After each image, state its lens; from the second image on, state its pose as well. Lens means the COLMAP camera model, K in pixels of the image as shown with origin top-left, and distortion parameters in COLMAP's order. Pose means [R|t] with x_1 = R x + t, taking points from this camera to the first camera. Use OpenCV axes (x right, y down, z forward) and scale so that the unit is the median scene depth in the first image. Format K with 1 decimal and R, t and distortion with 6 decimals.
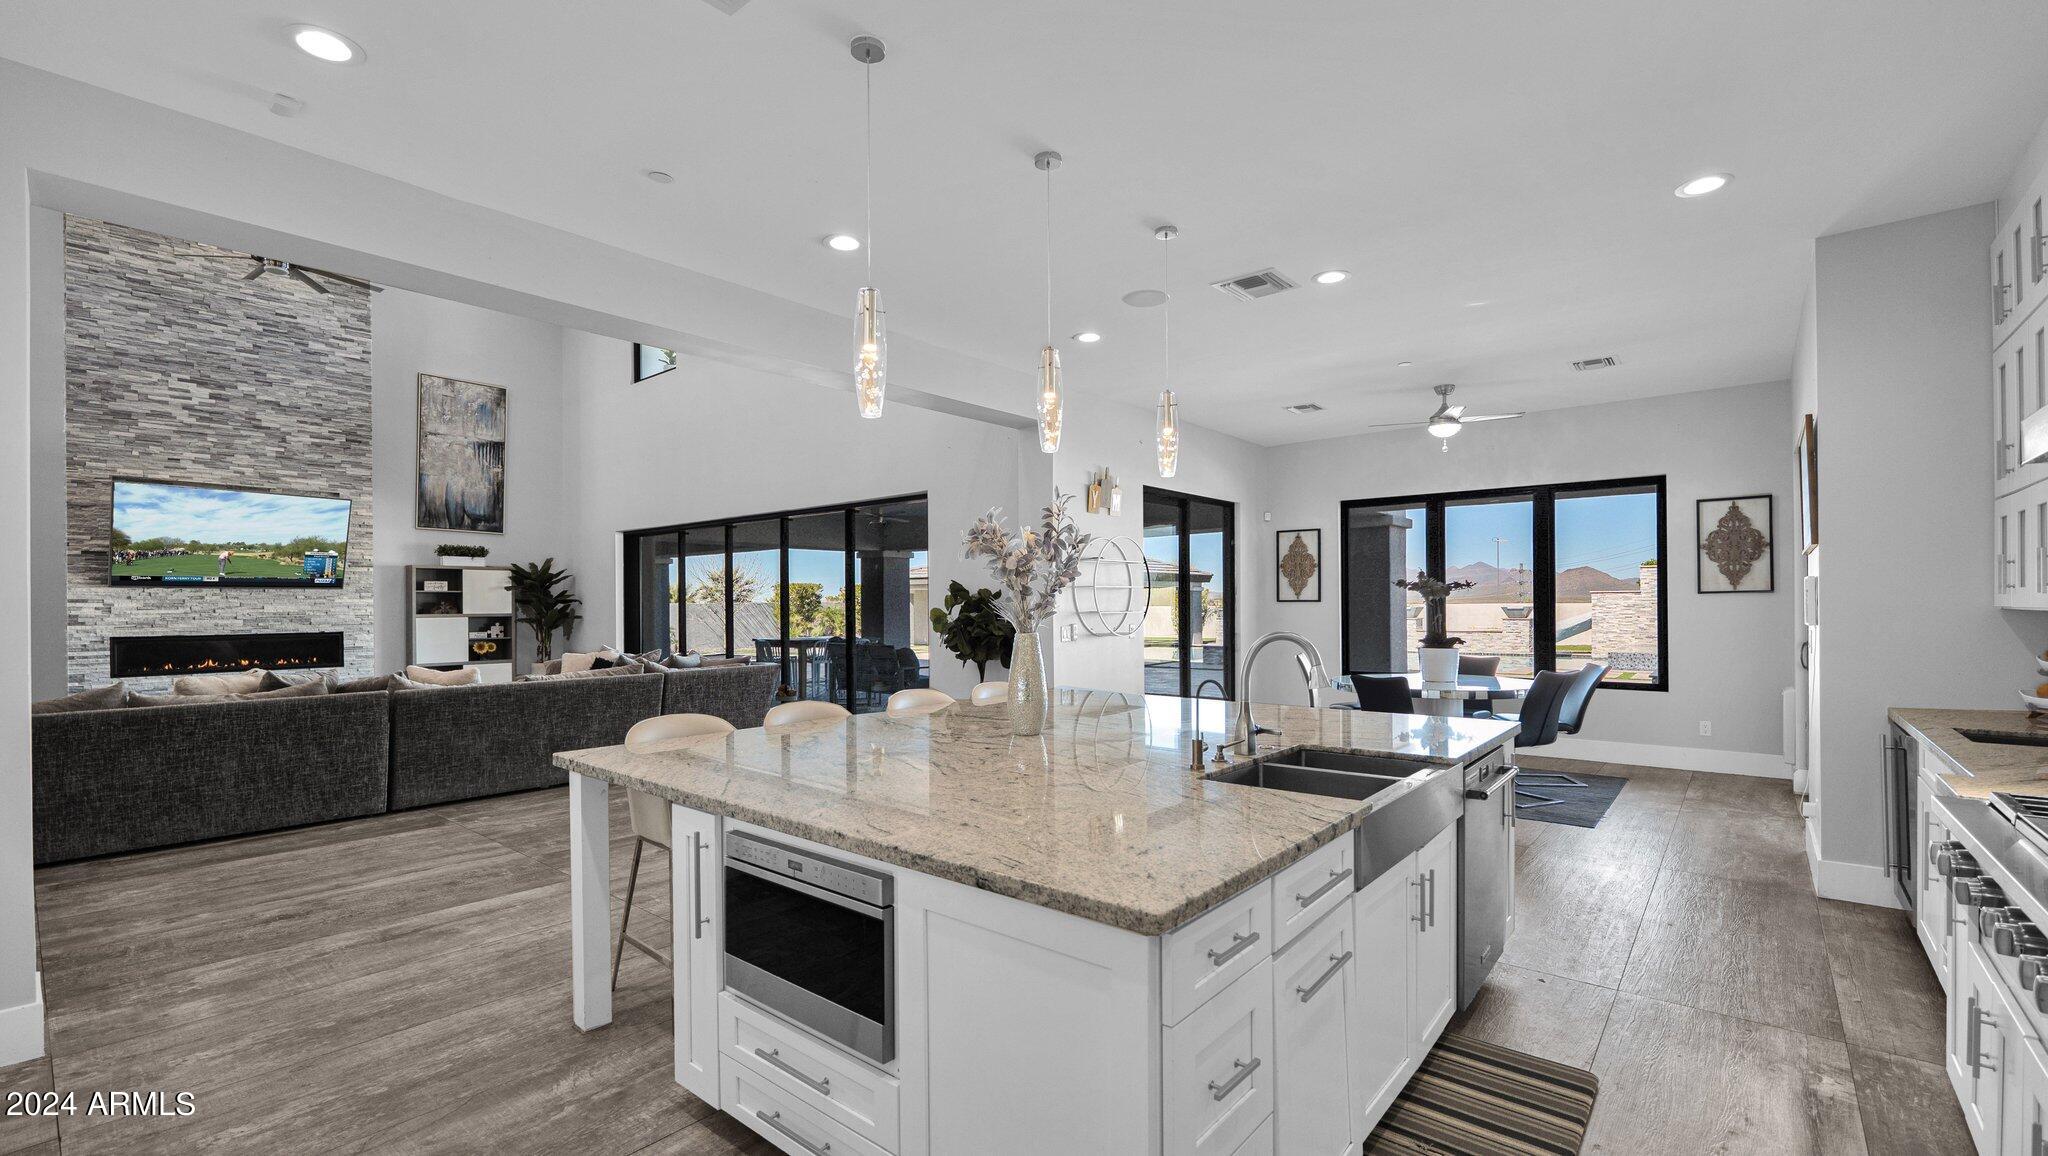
lens RADIAL K [[883.5, 0, 1032.1], [0, 883.5, 589.2], [0, 0, 1]] dist [-0.001637, -0.000073]
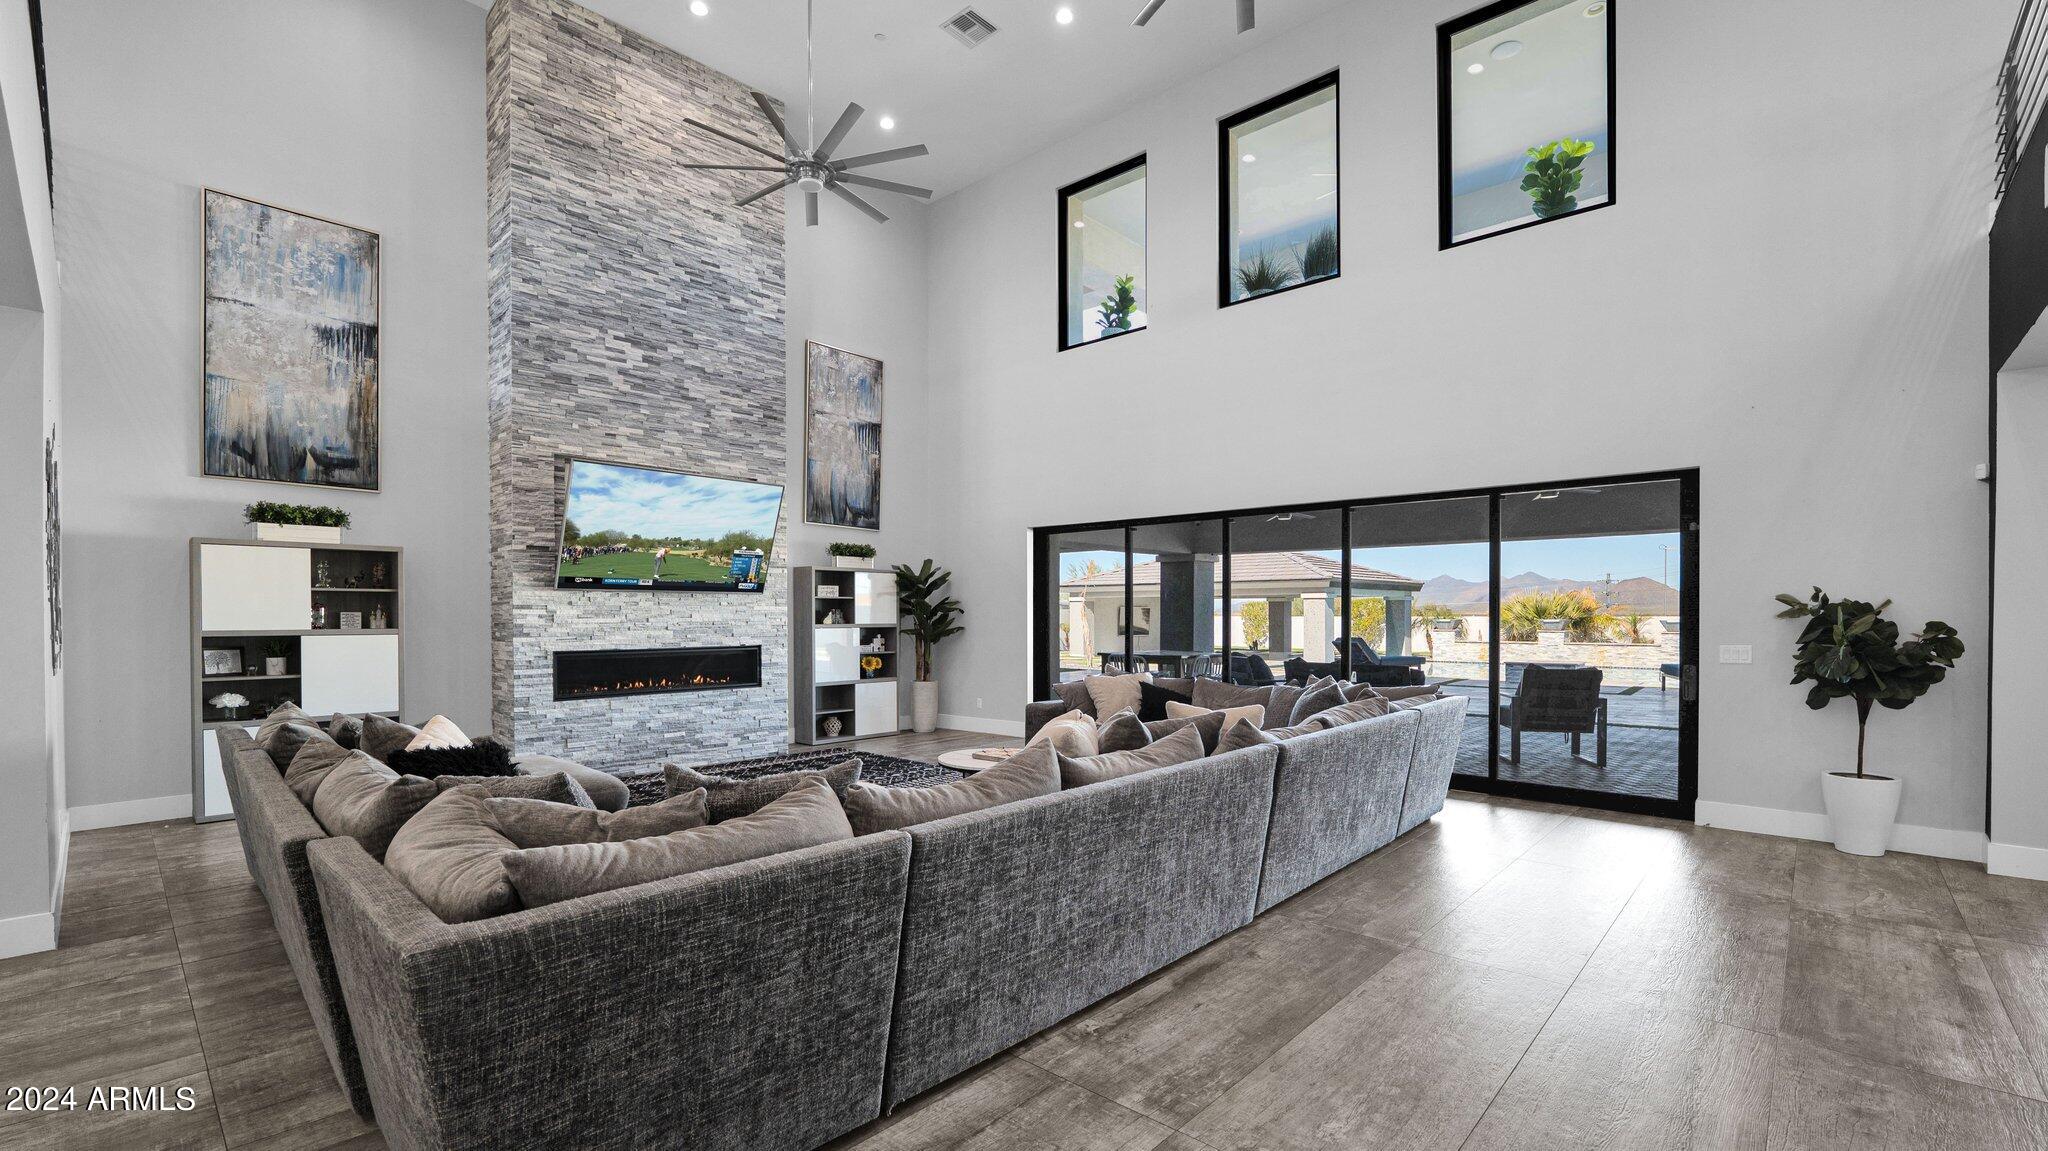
lens RADIAL K [[884.9, 0, 1062.1], [0, 884.9, 612.1], [0, 0, 1]] dist [-0.010481, 0.000471]
pose [[0.999285, 0.004095, -0.037582, -0.489141], [-0.003506, 0.999870, 0.015722, 0.002810], [0.037642, -0.015579, 0.999170, 0.181845]]
